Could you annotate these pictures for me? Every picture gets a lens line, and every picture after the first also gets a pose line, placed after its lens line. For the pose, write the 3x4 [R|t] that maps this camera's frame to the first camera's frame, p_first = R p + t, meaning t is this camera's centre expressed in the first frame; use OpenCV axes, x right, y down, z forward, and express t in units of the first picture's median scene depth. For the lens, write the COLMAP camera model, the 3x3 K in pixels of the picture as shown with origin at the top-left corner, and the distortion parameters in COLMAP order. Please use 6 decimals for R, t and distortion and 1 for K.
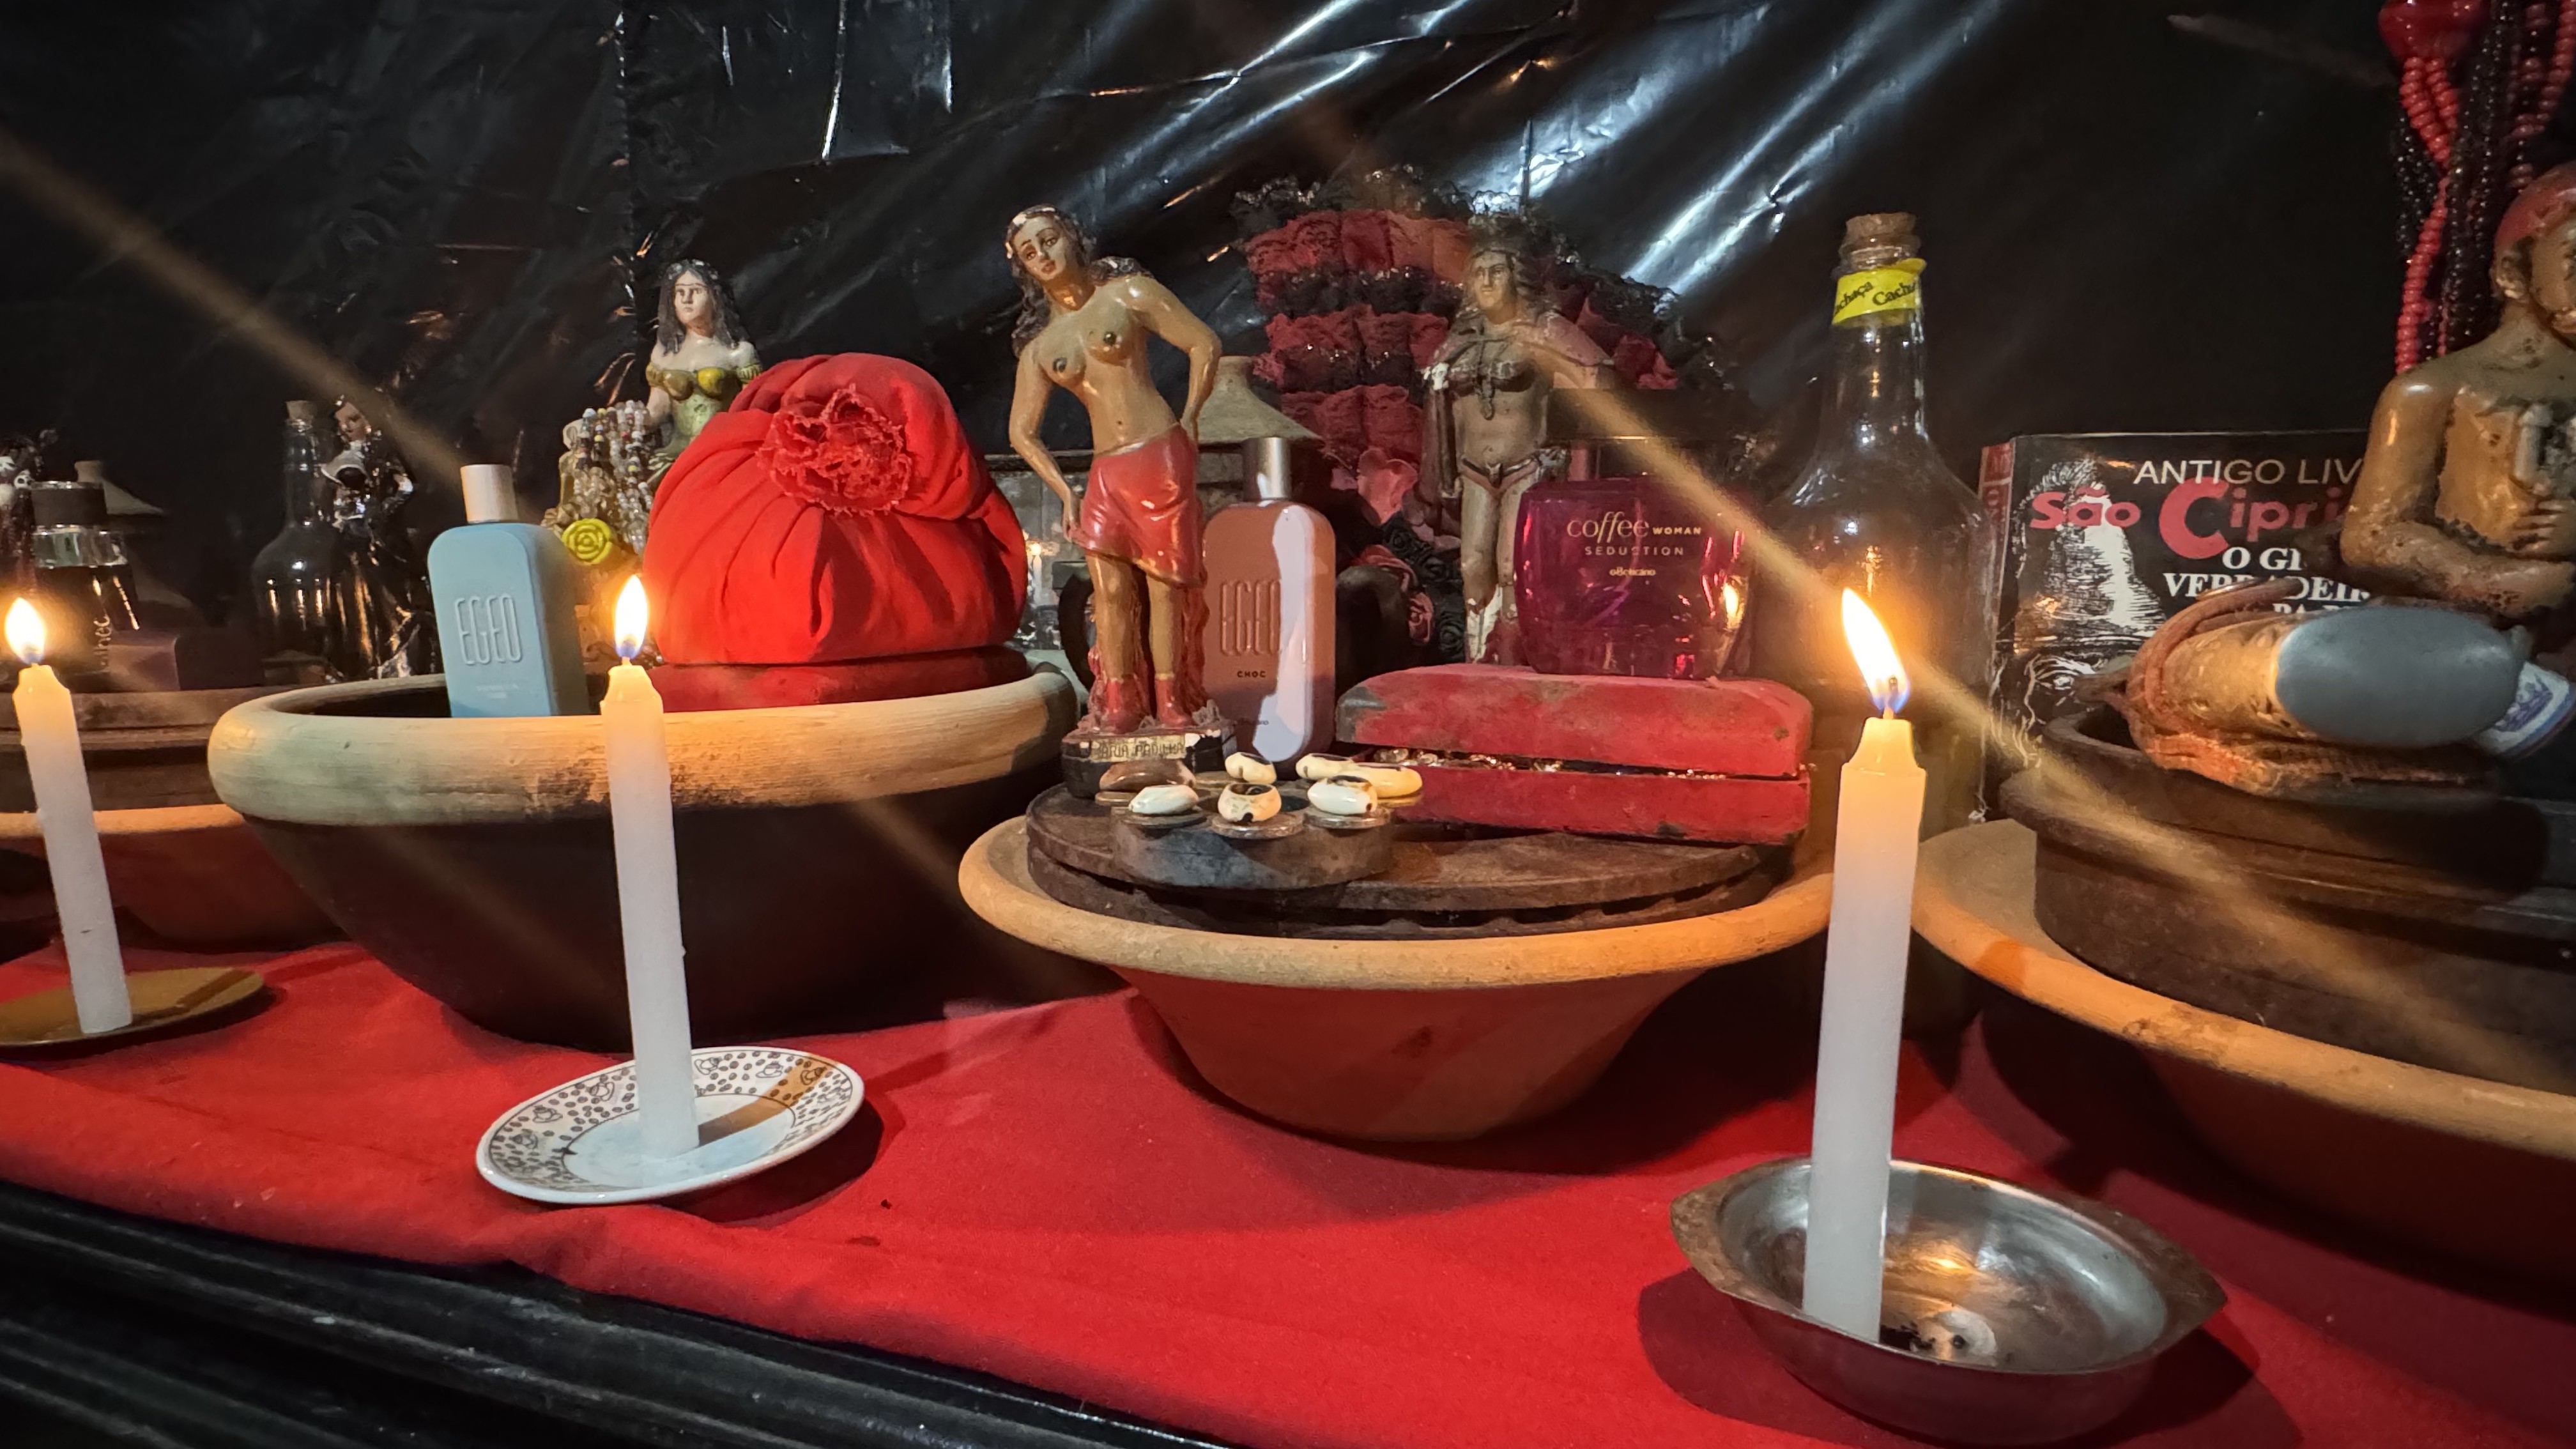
lens RADIAL K [[1314.1, 0, 1254.8], [0, 1314.1, 720.0], [0, 0, 1]] dist [0.000427, -0.000150]
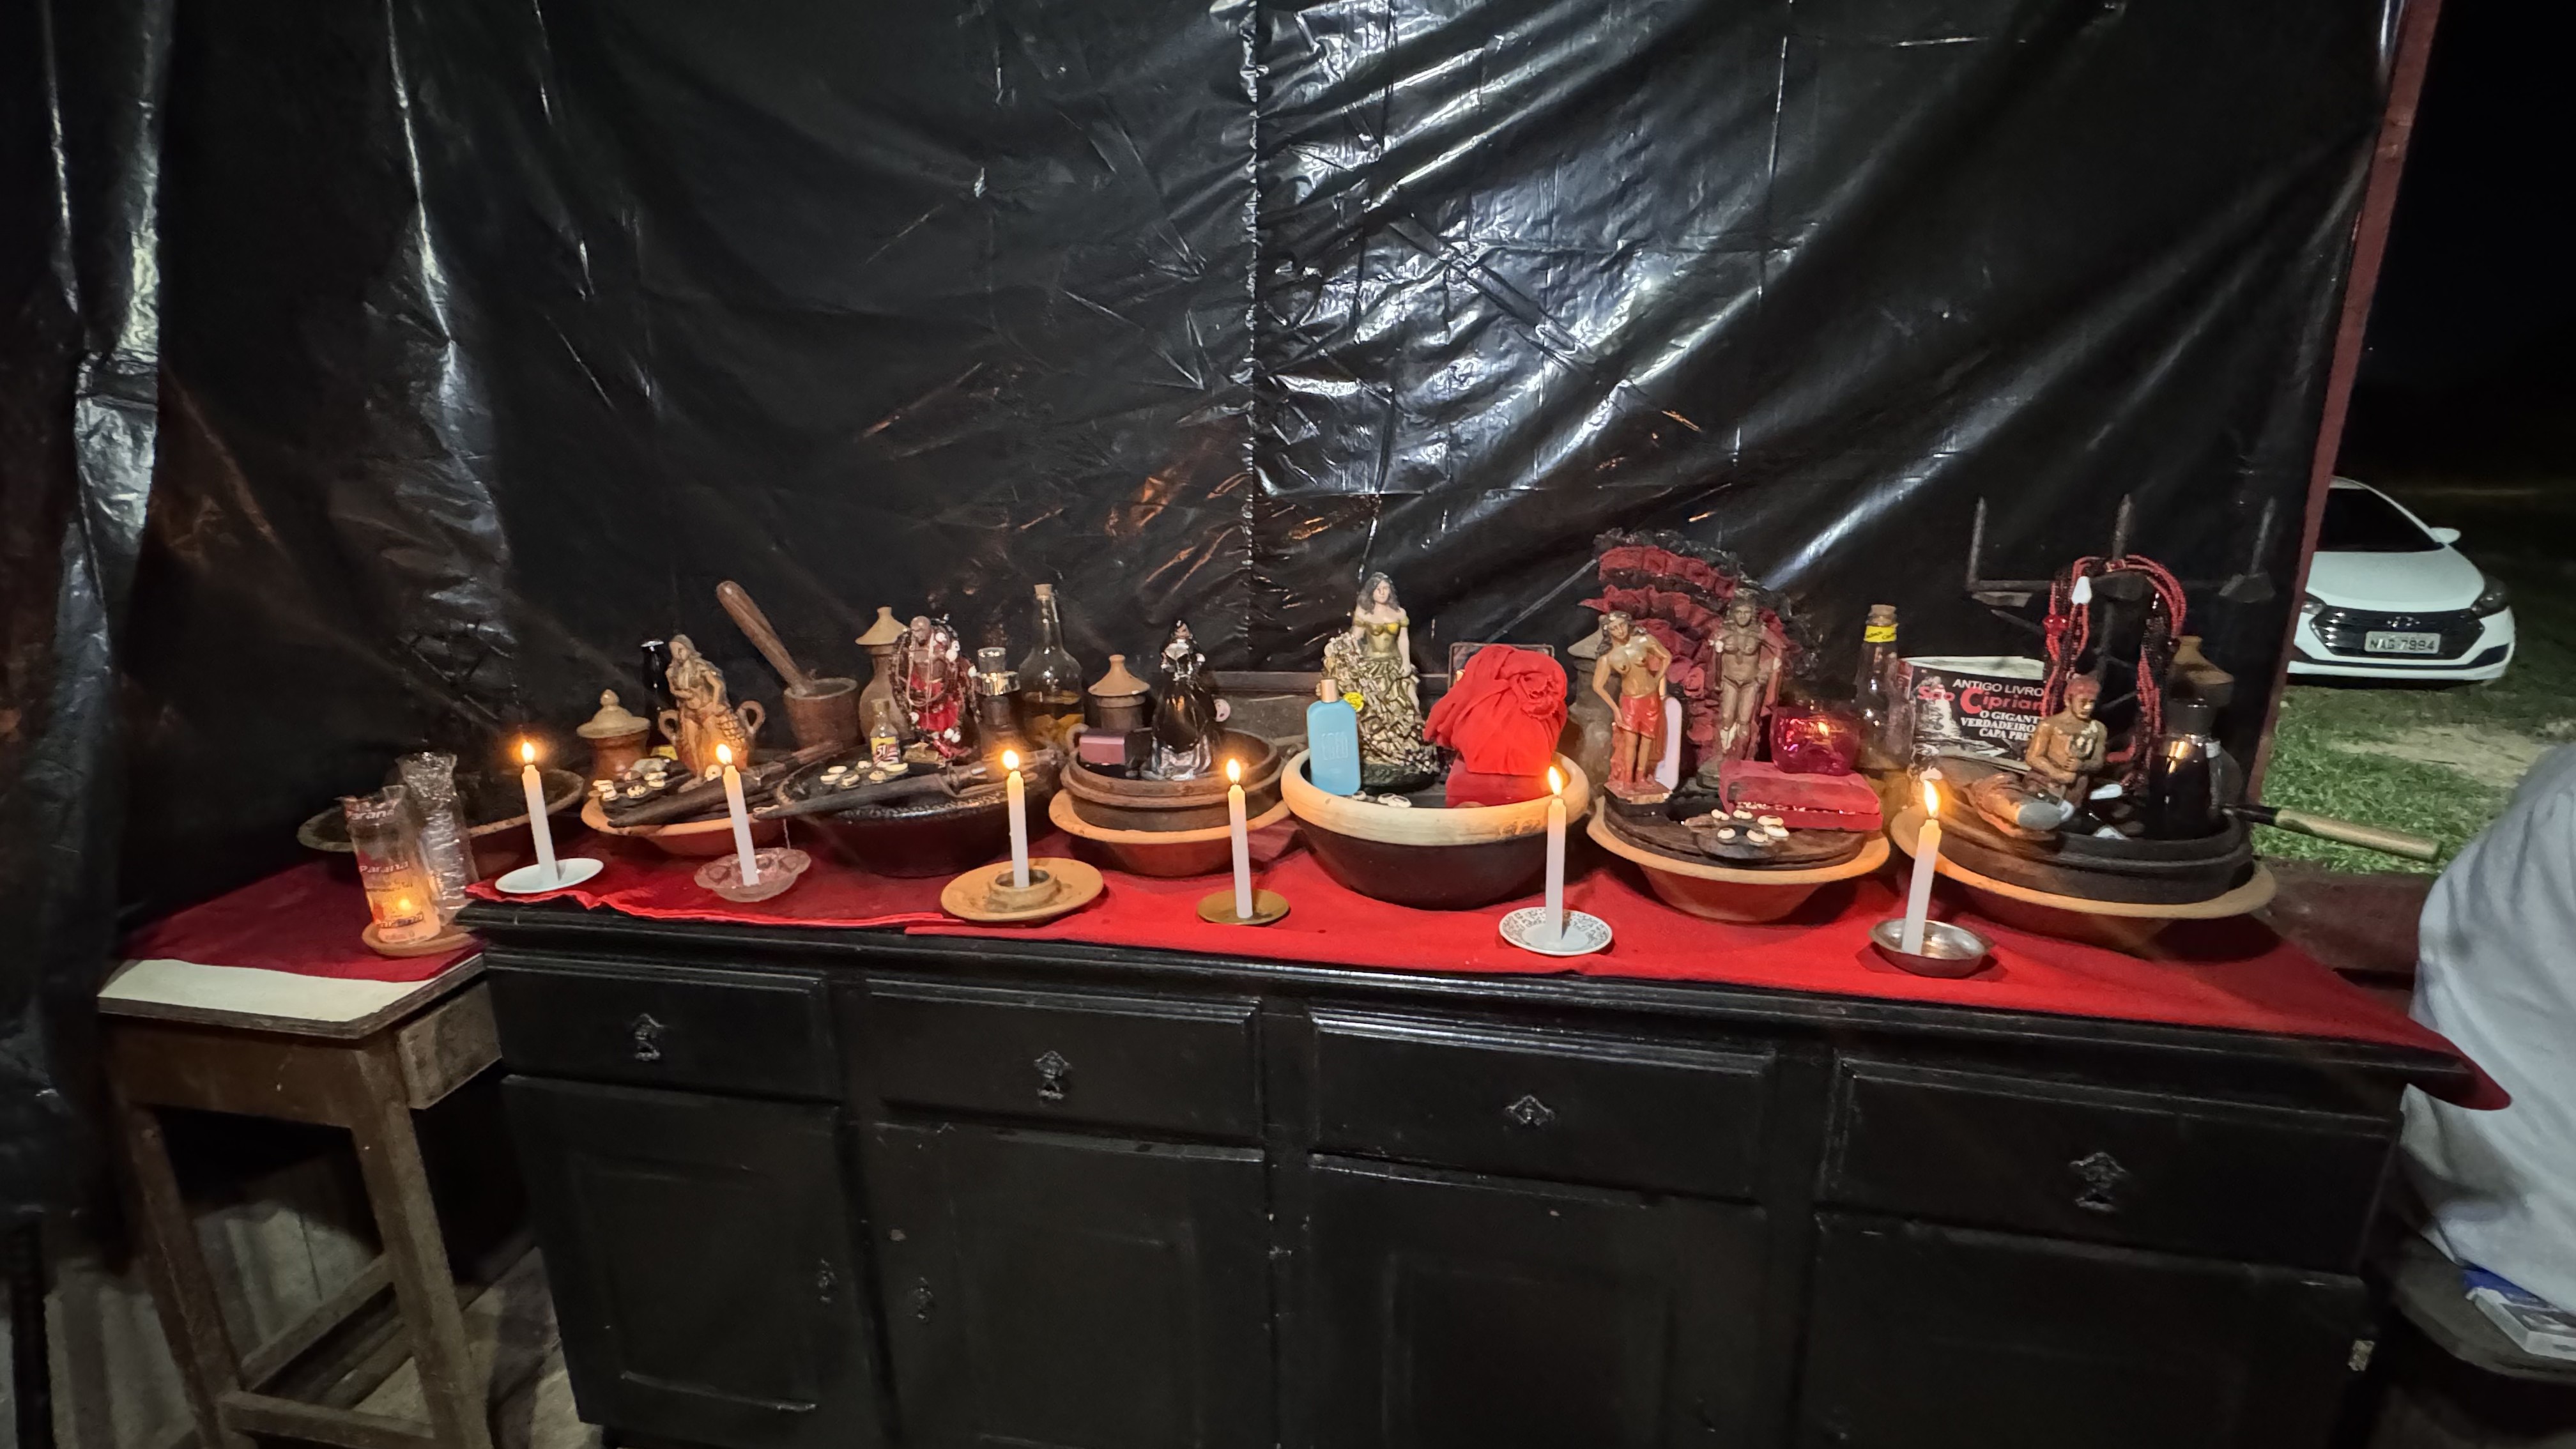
lens RADIAL K [[1134.3, 0, 1284.8], [0, 1134.3, 723.9], [0, 0, 1]] dist [-0.000391, -0.000264]
pose [[0.986880, -0.038226, 0.156867, -1.241559], [0.018580, 0.992002, 0.124845, -0.461791], [-0.160385, -0.120293, 0.979697, -1.284580]]
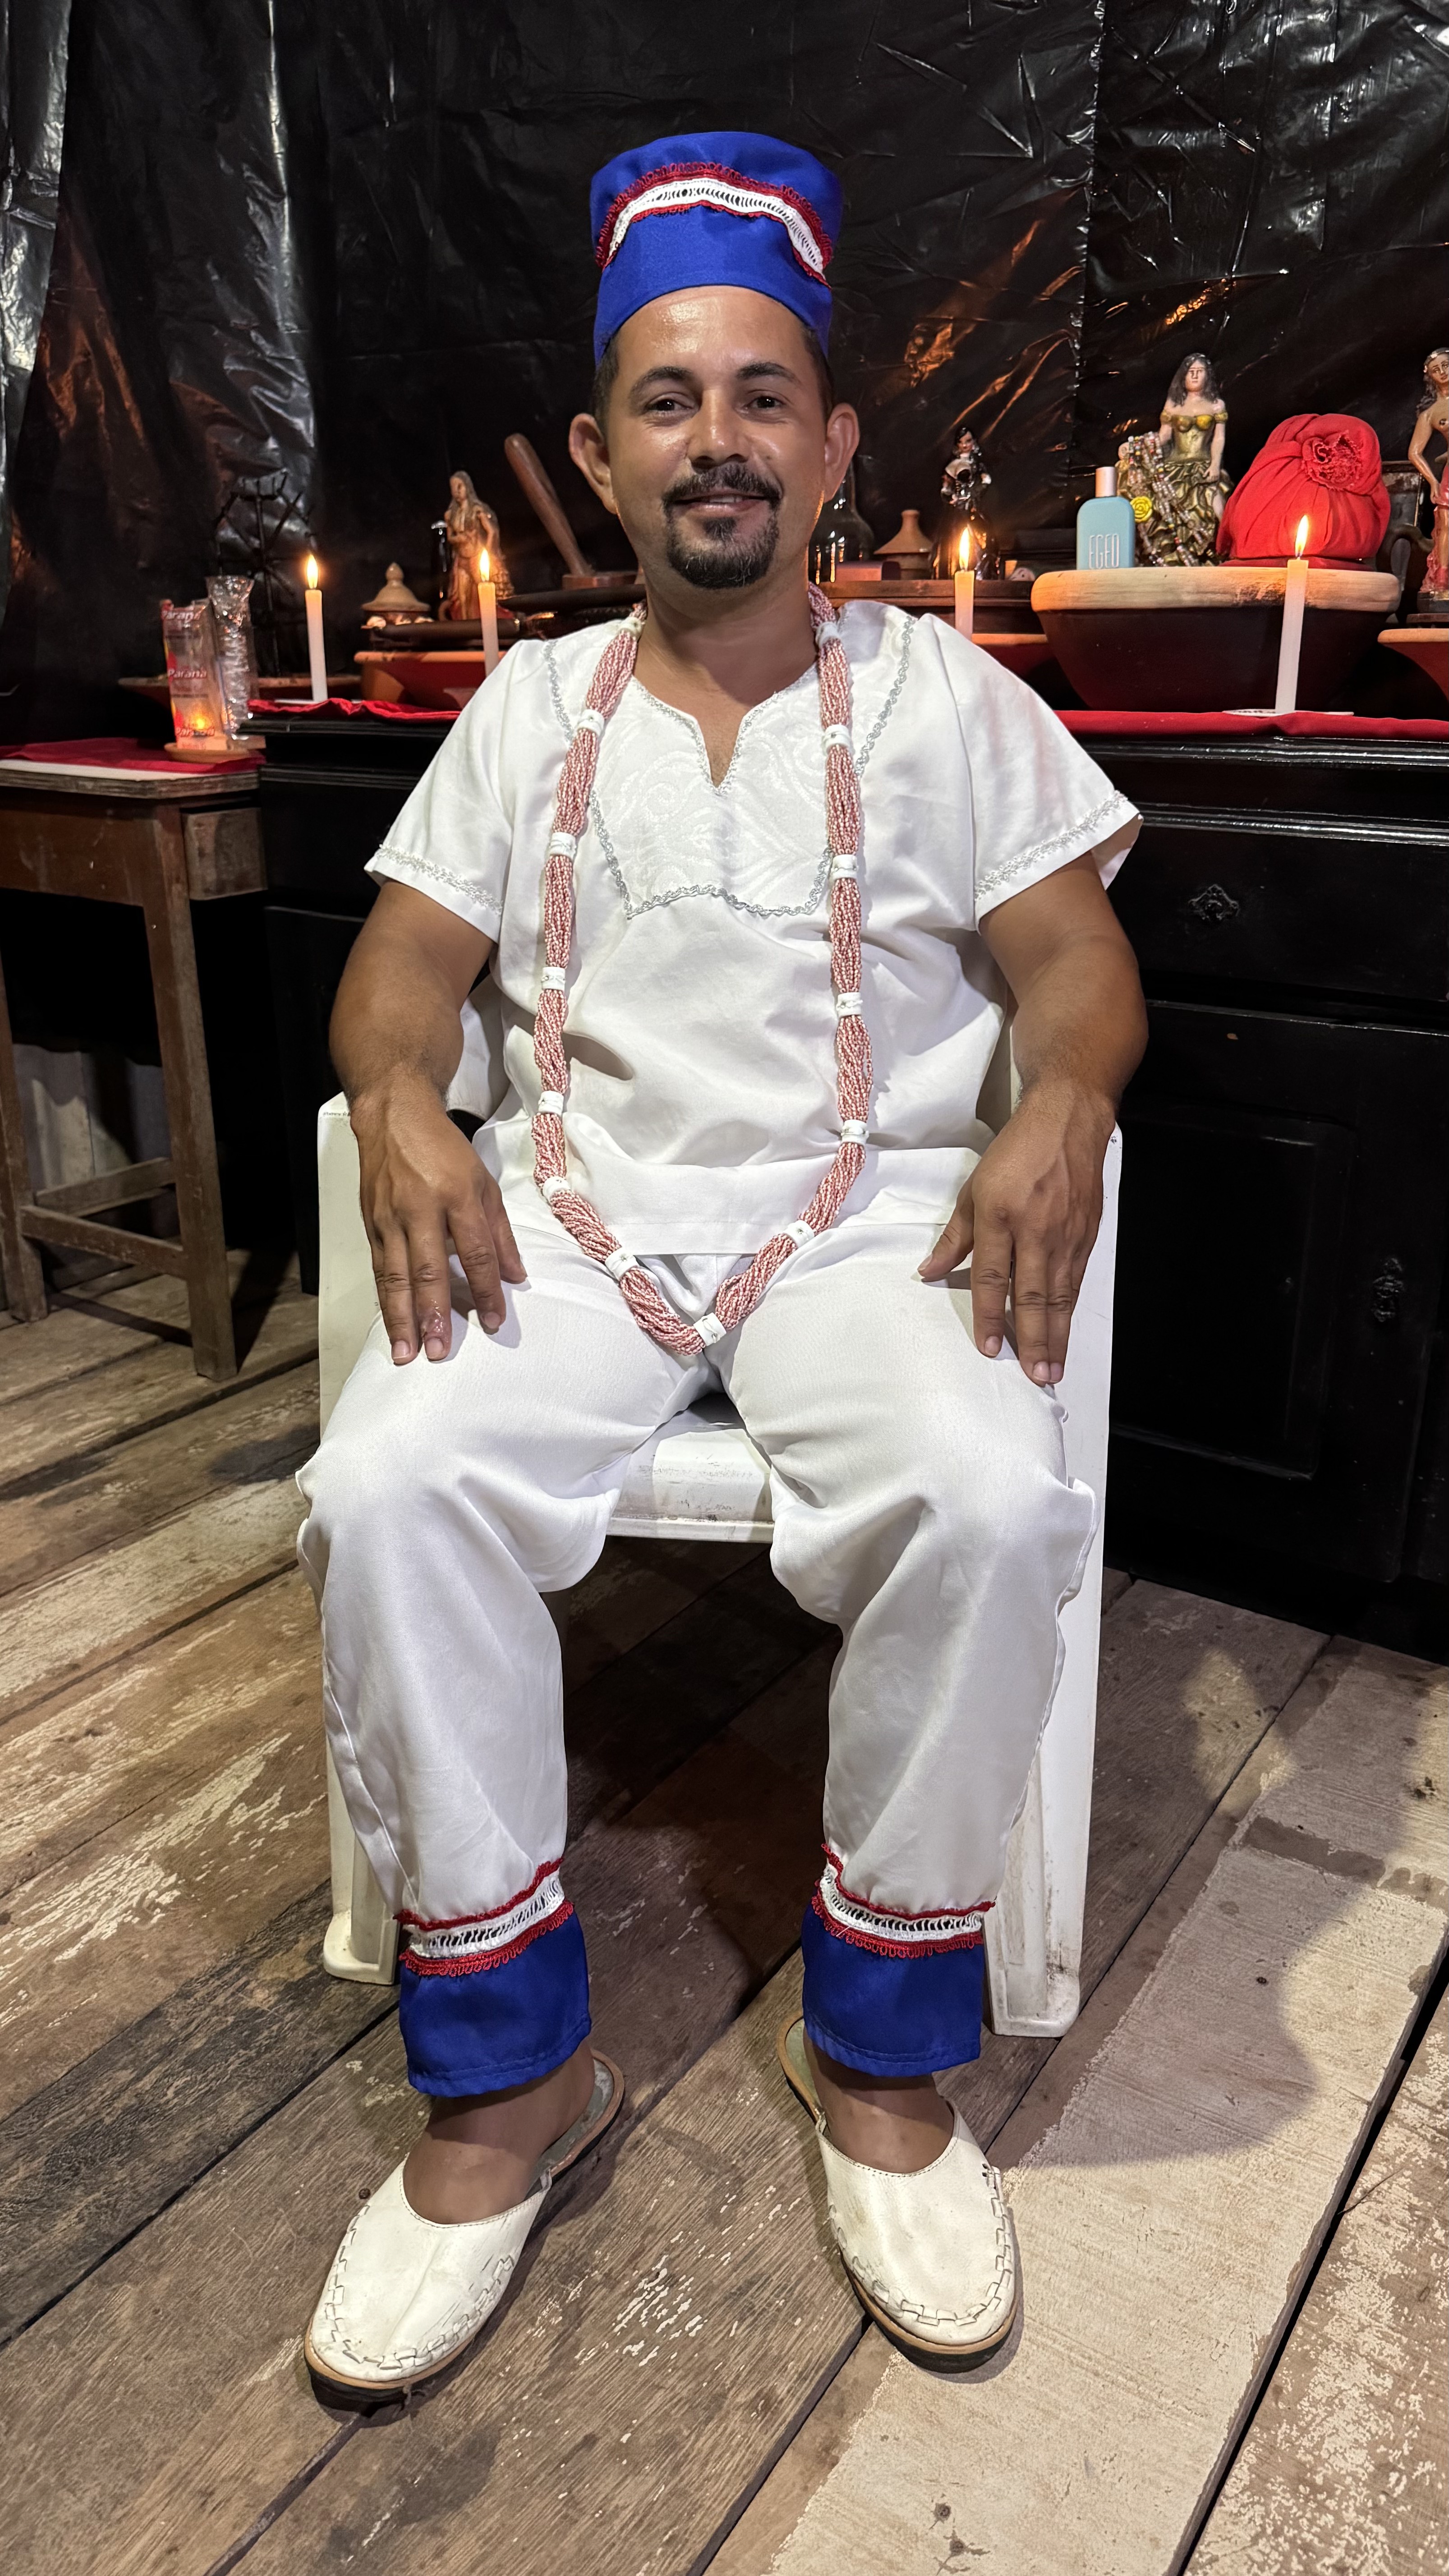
lens RADIAL K [[1858.3, 0, 729.6], [0, 1858.3, 1279.8], [0, 0, 1]] dist [-0.000404, -0.006742]
pose [[0.972919, 0.095067, -0.210689, -0.533276], [-0.048700, 0.975352, 0.215213, 0.564352], [0.225956, -0.199124, 0.953569, -2.707622]]
